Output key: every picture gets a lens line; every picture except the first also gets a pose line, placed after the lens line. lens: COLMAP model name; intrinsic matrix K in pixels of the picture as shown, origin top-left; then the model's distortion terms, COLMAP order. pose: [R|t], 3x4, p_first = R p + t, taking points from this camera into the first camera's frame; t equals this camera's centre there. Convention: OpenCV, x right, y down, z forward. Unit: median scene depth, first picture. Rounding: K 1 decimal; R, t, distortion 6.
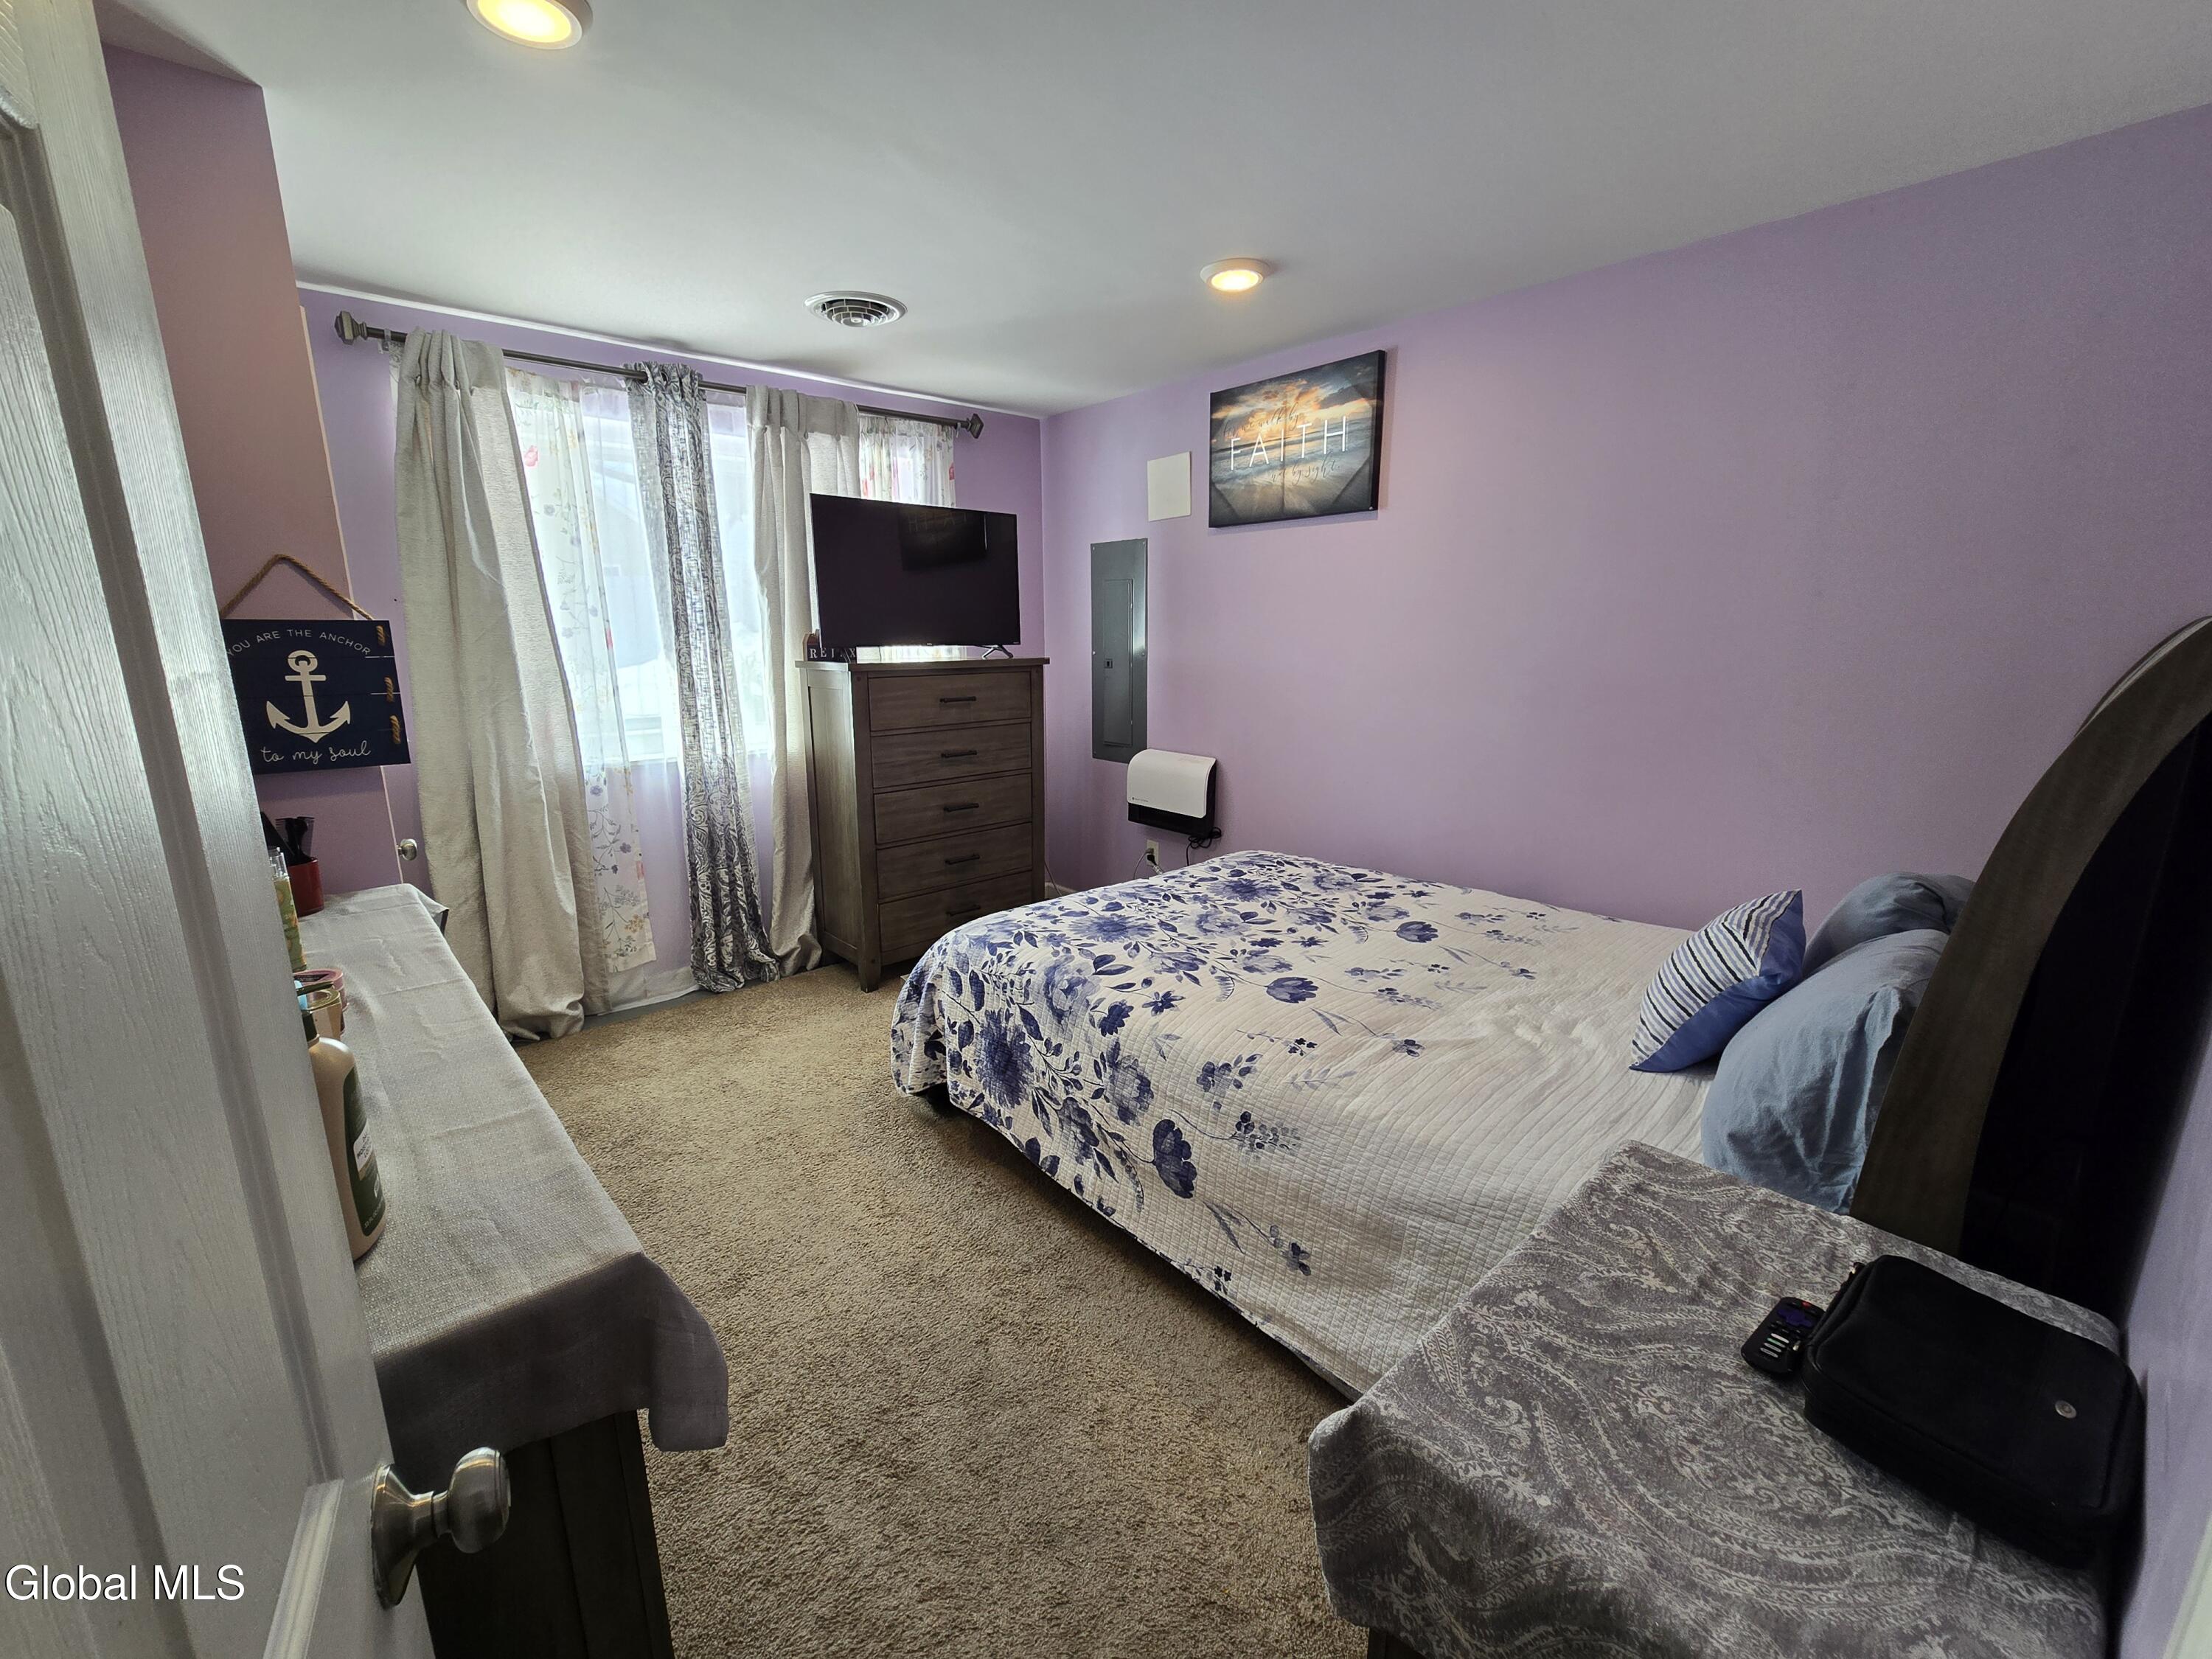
lens RADIAL K [[908.1, 0, 1096.3], [0, 908.1, 826.6], [0, 0, 1]] dist [-0.009536, 0.003360]
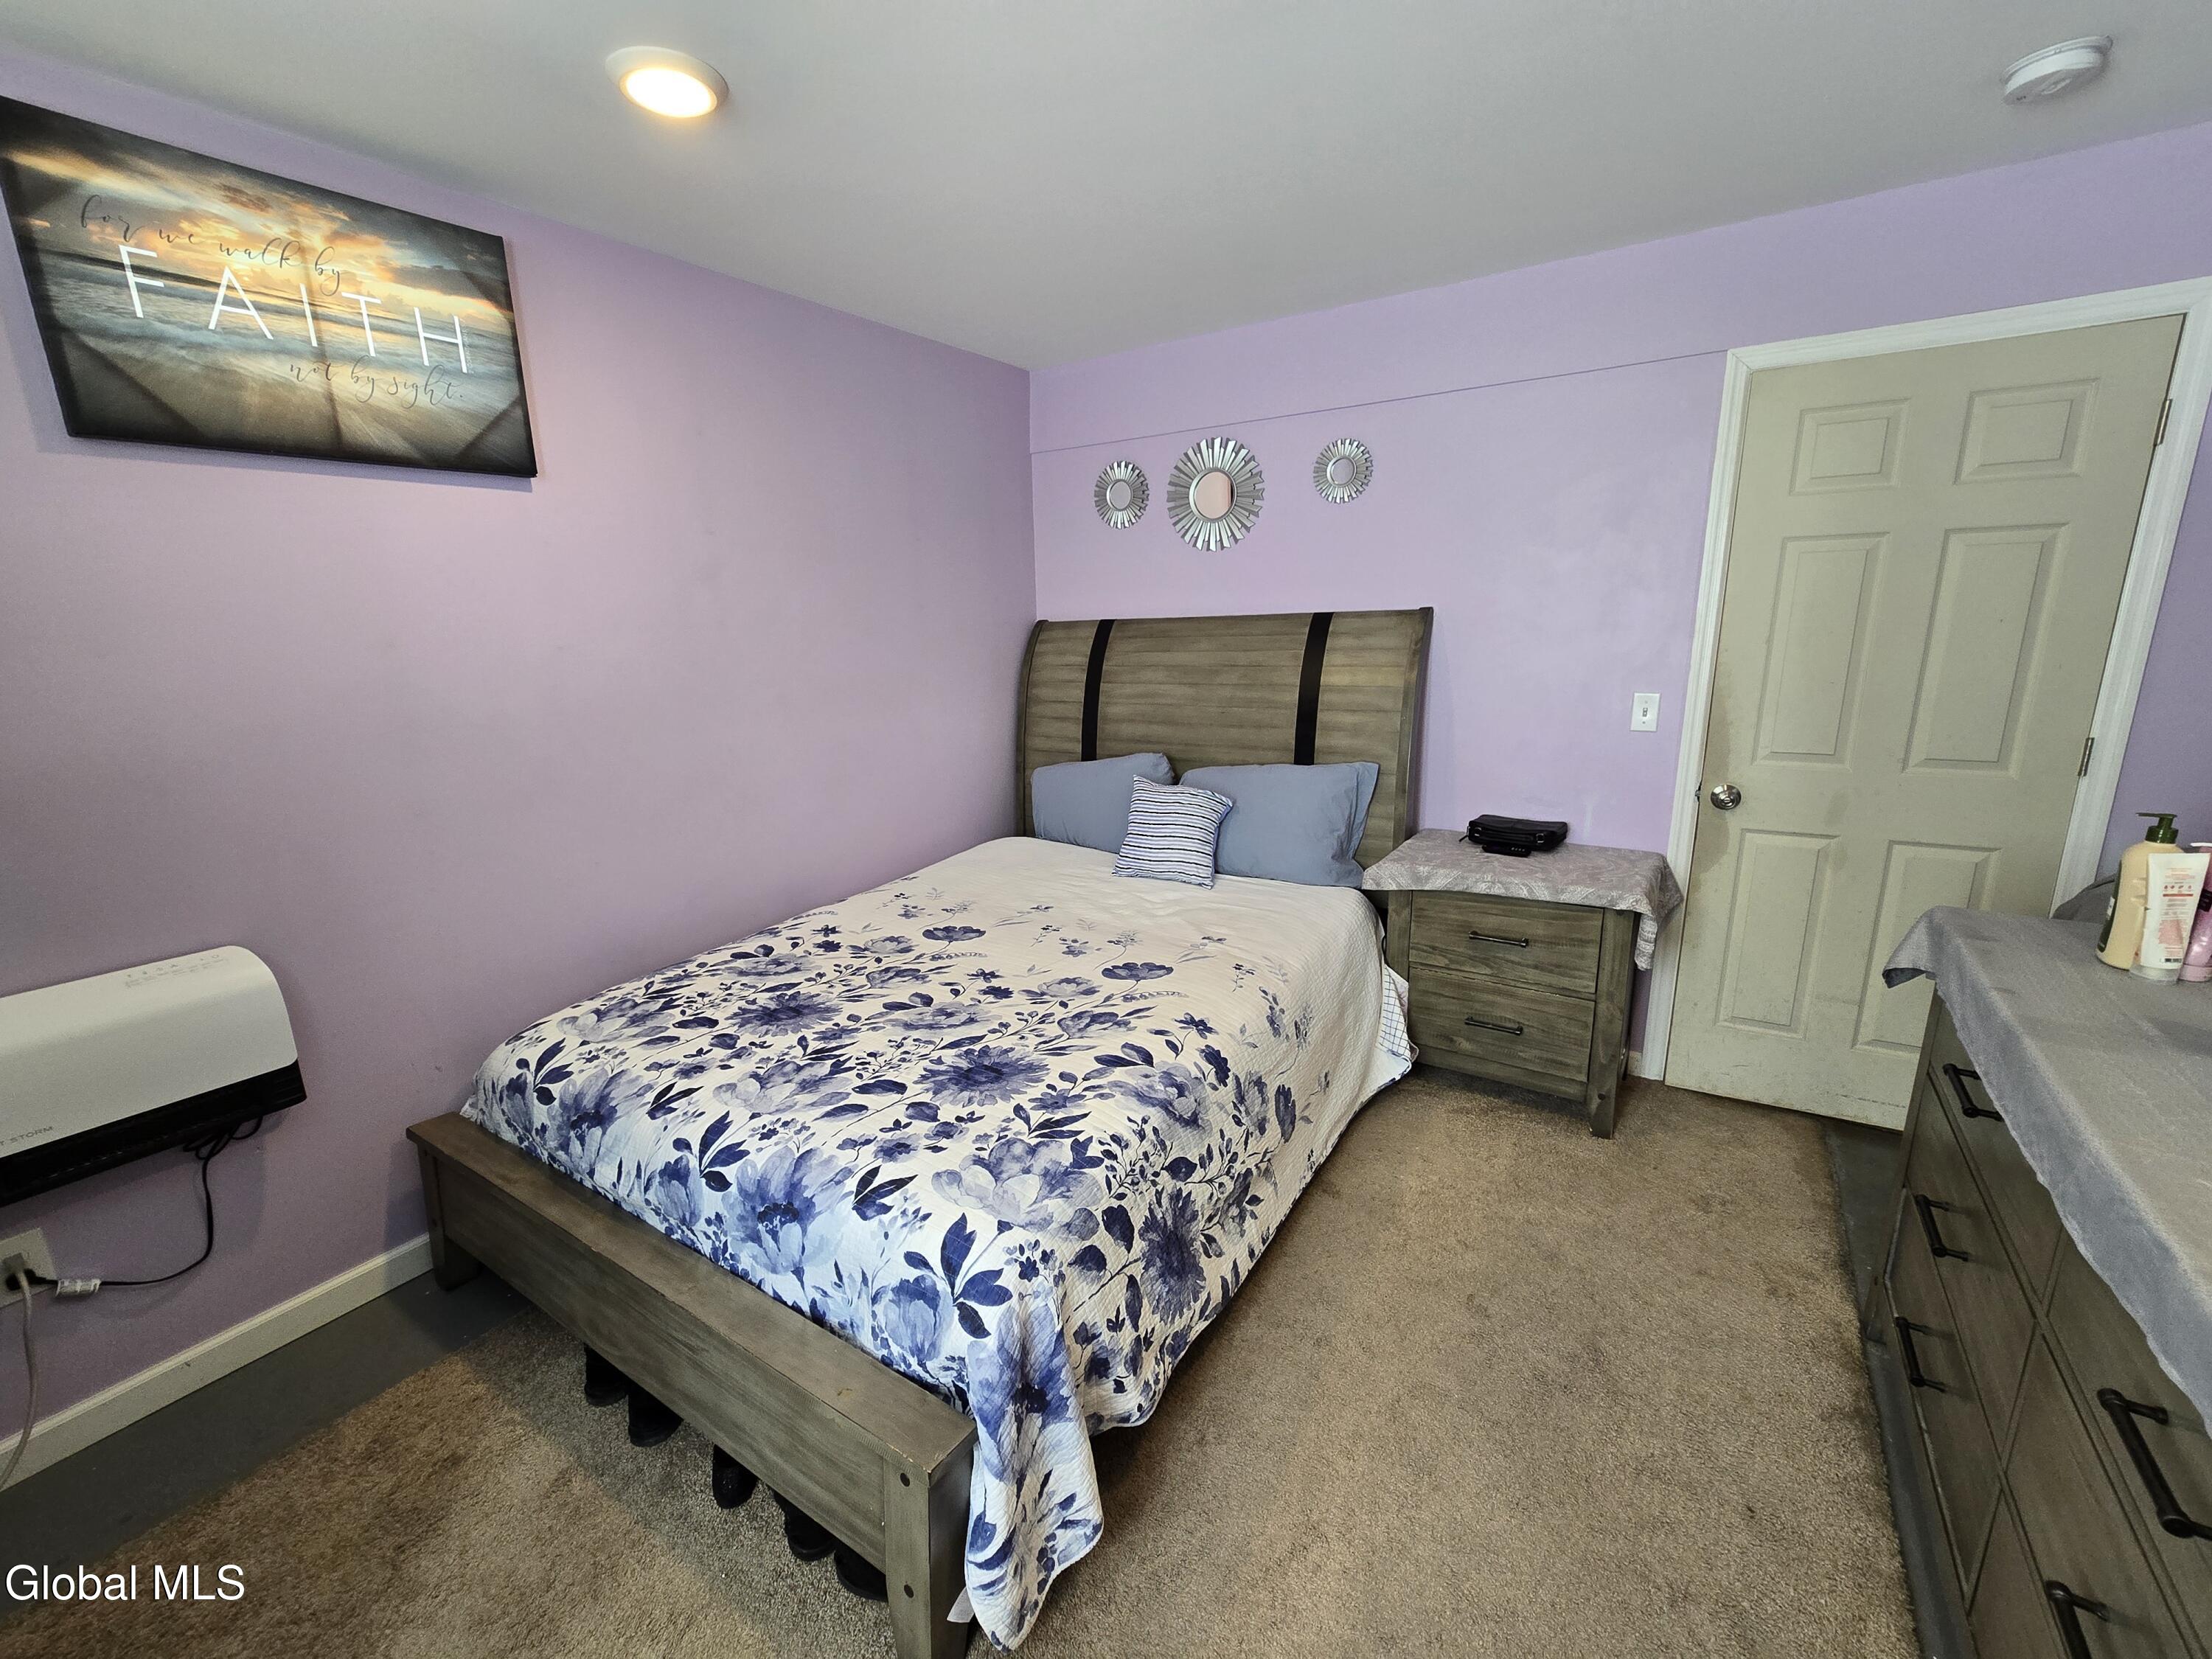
lens RADIAL K [[908.1, 0, 1095.8], [0, 908.1, 832.0], [0, 0, 1]] dist [-0.009536, 0.003360]
pose [[-0.238940, -0.219306, 0.945946, -0.562569], [0.241123, 0.930251, 0.276573, -0.210507], [-0.940621, 0.294173, -0.169394, 0.895851]]
